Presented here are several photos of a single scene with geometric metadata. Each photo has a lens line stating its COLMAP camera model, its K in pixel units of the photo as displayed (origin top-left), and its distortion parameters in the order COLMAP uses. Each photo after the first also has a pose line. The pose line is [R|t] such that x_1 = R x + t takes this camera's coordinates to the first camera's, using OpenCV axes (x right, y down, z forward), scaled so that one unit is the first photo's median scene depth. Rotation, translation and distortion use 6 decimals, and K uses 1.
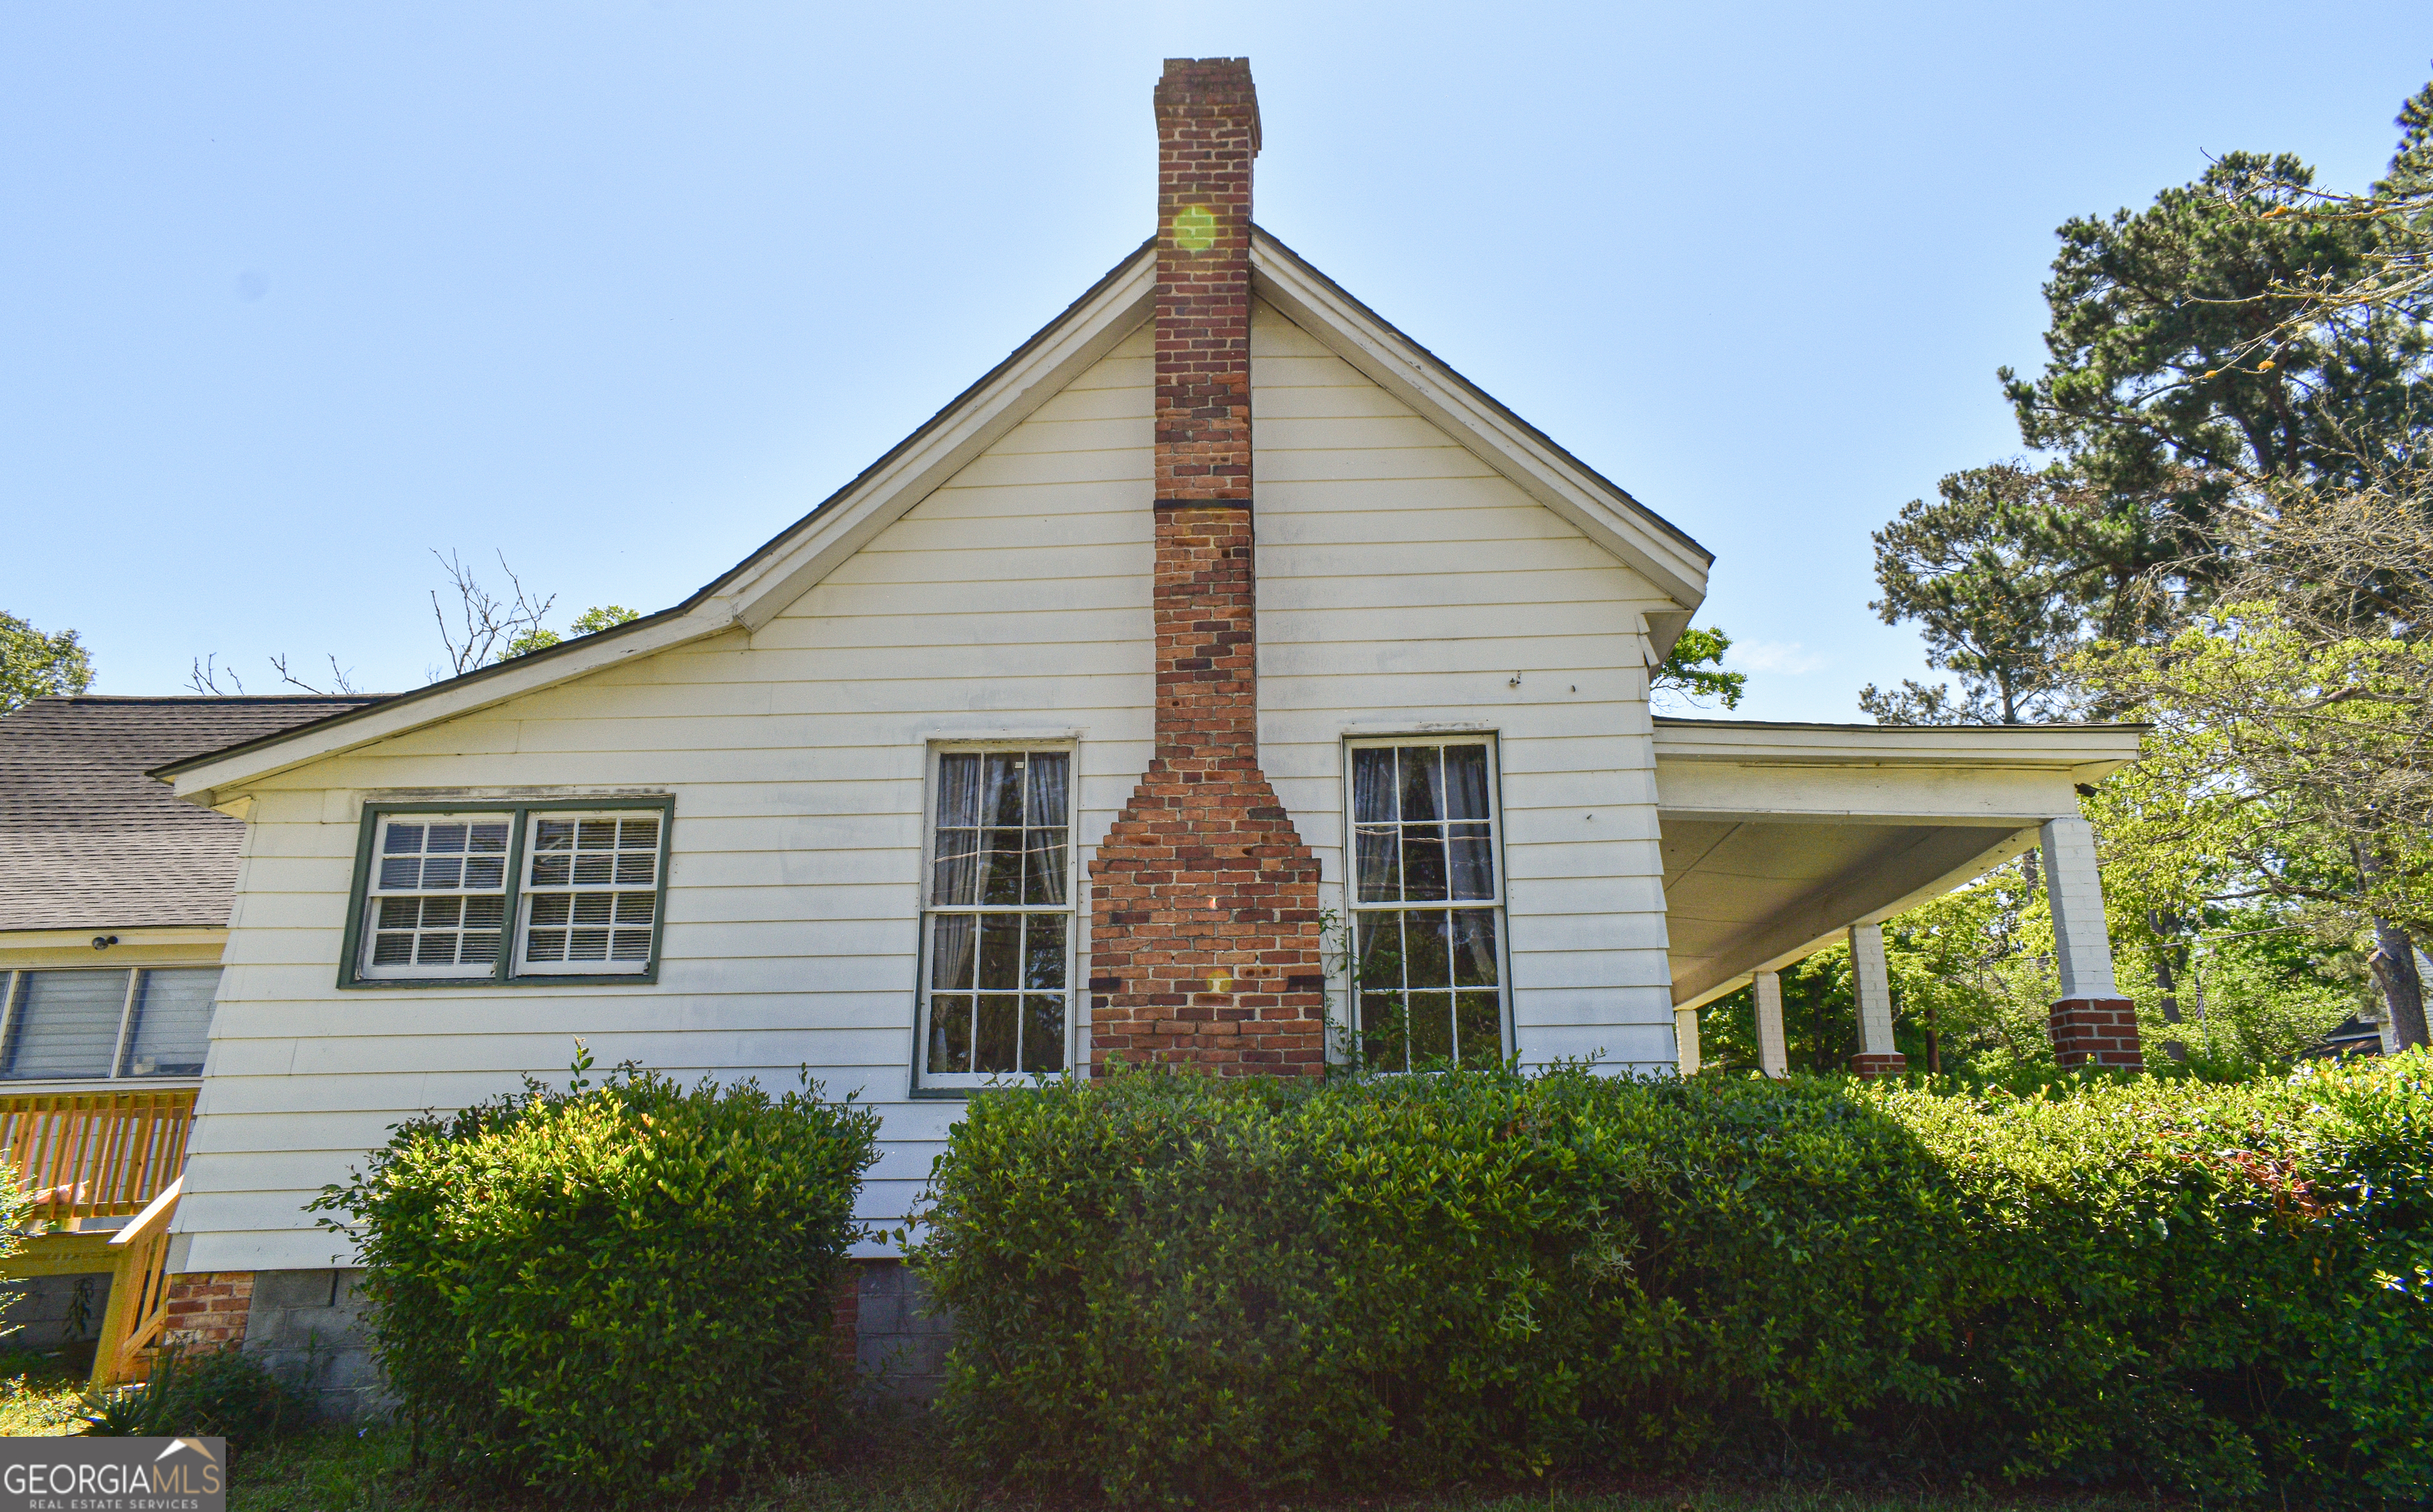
lens RADIAL K [[1681.8, 0, 1205.6], [0, 1681.8, 748.6], [0, 0, 1]] dist [0.094510, 0.009718]
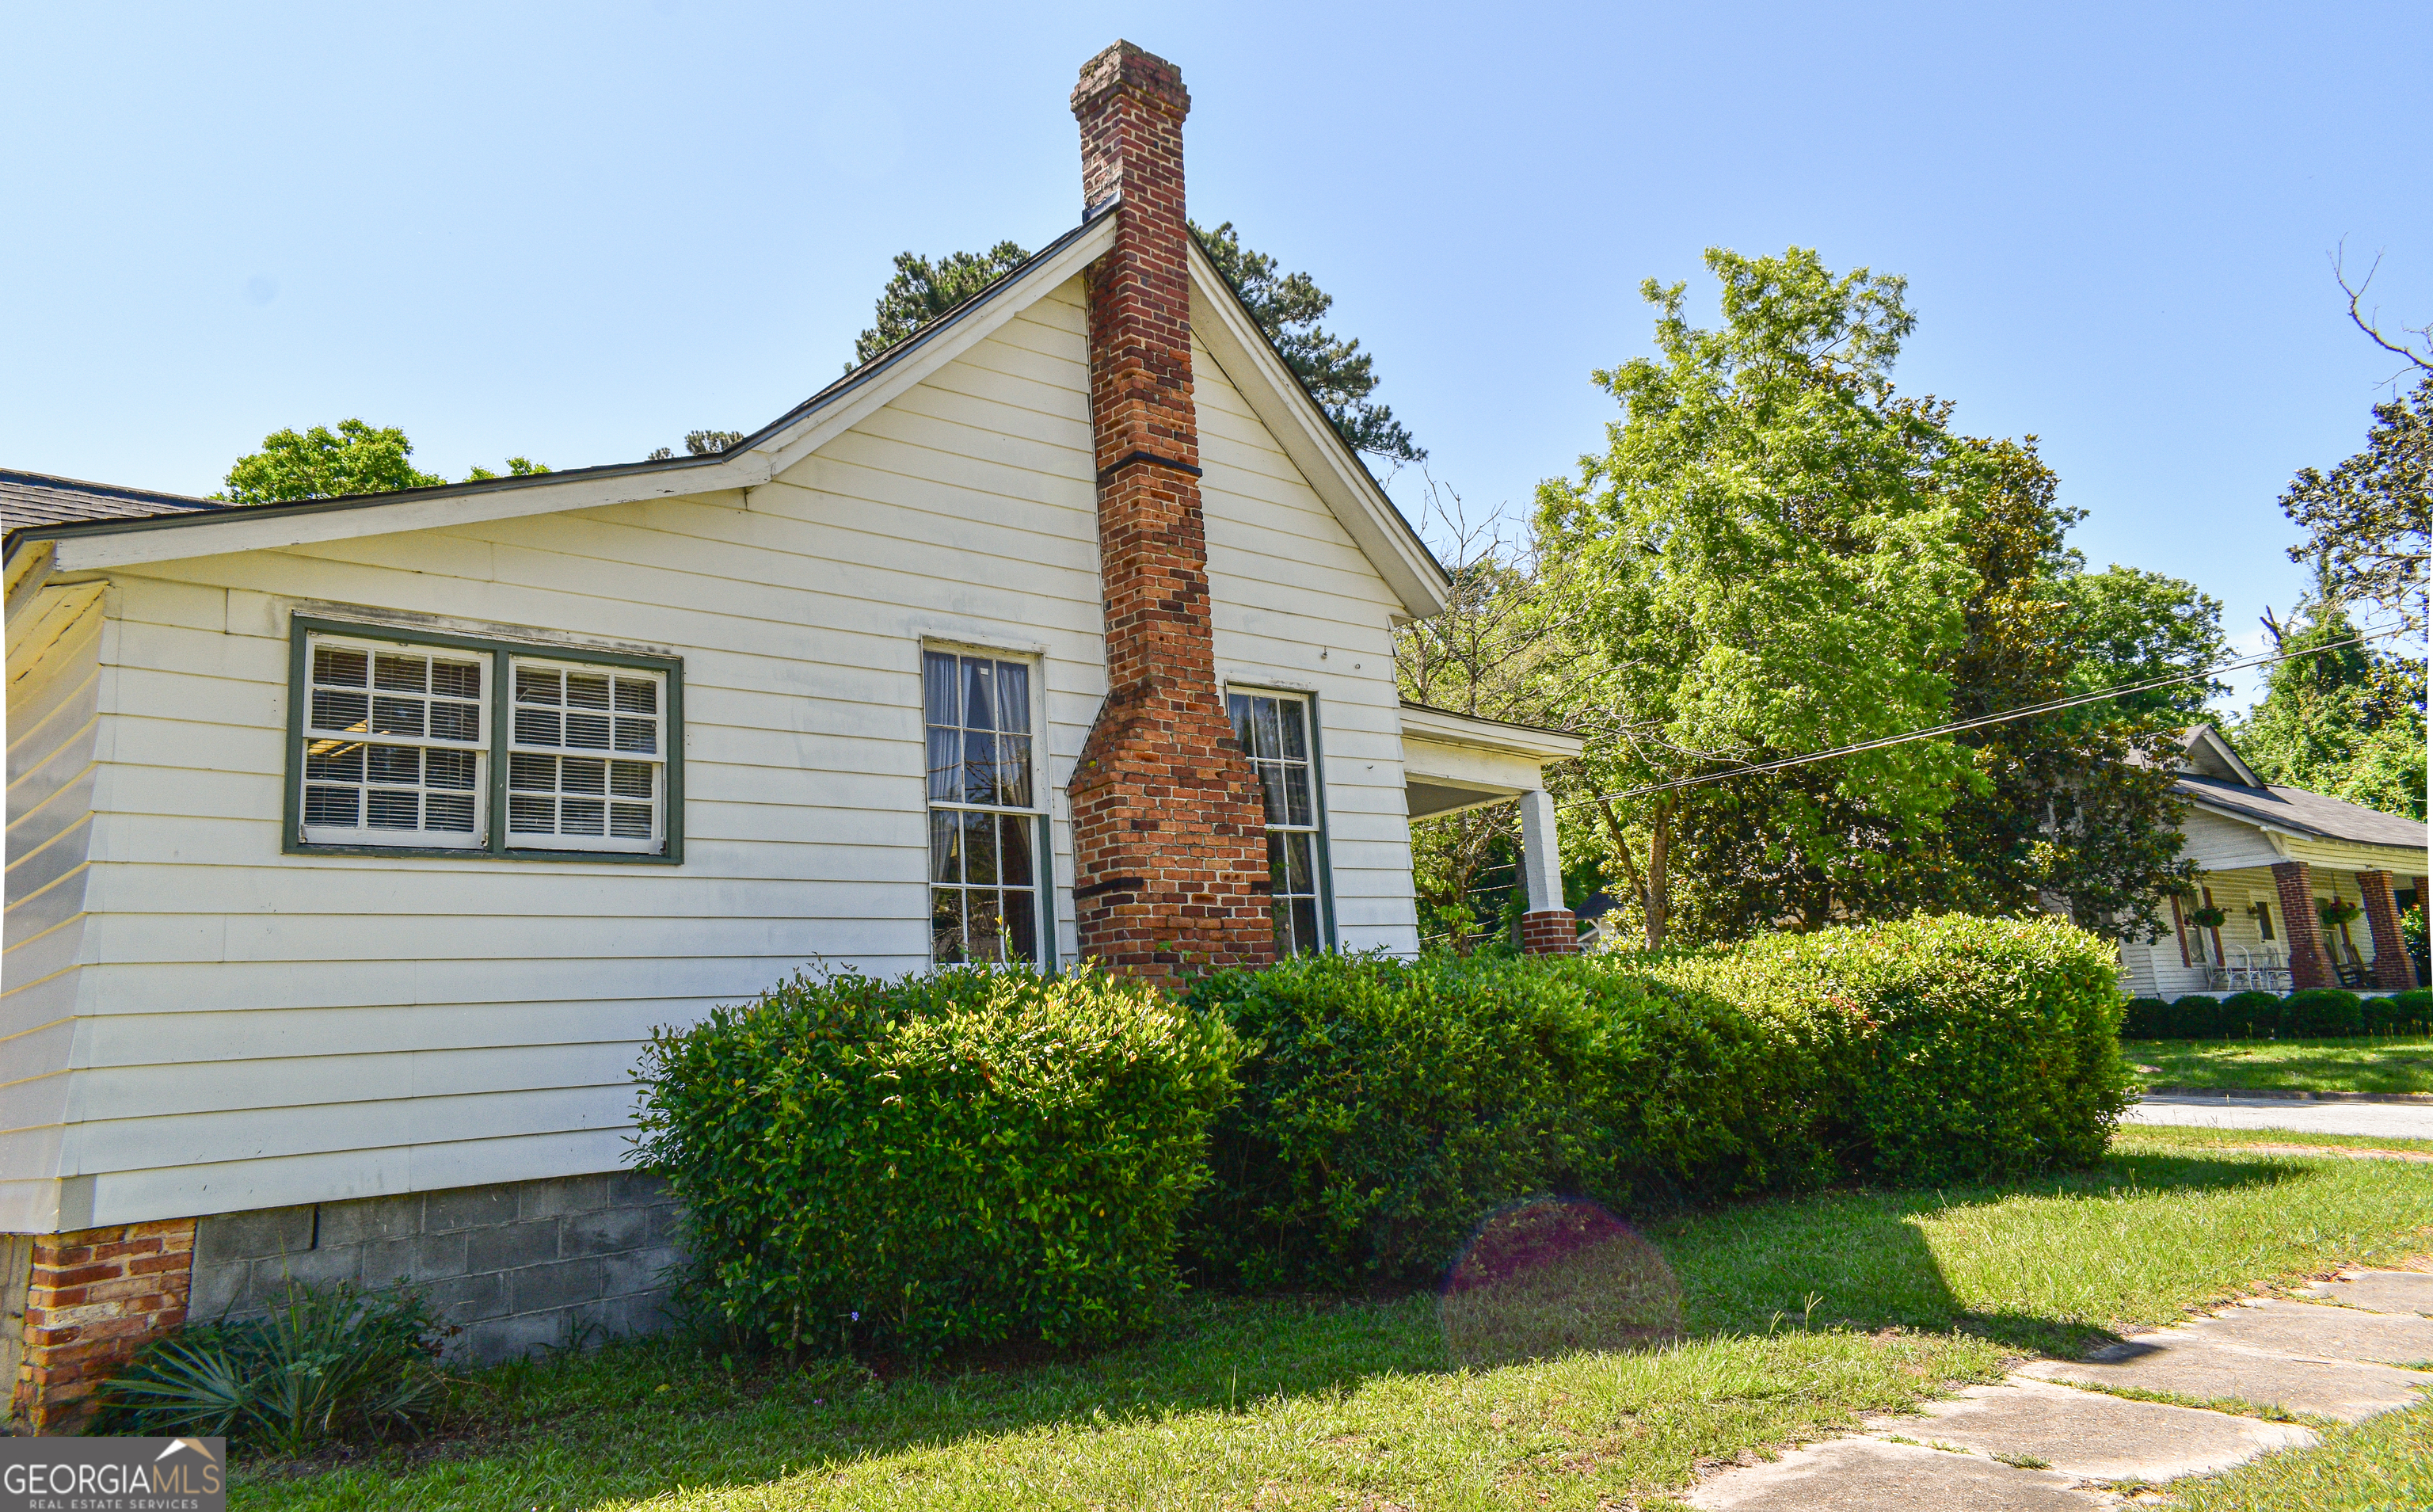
lens RADIAL K [[1681.8, 0, 1210.1], [0, 1681.8, 742.4], [0, 0, 1]] dist [0.094510, 0.009718]
pose [[0.706070, 0.091995, 0.702142, -0.750680], [-0.118589, 0.992884, -0.010836, 0.048768], [-0.698142, -0.075615, 0.711955, 0.160645]]
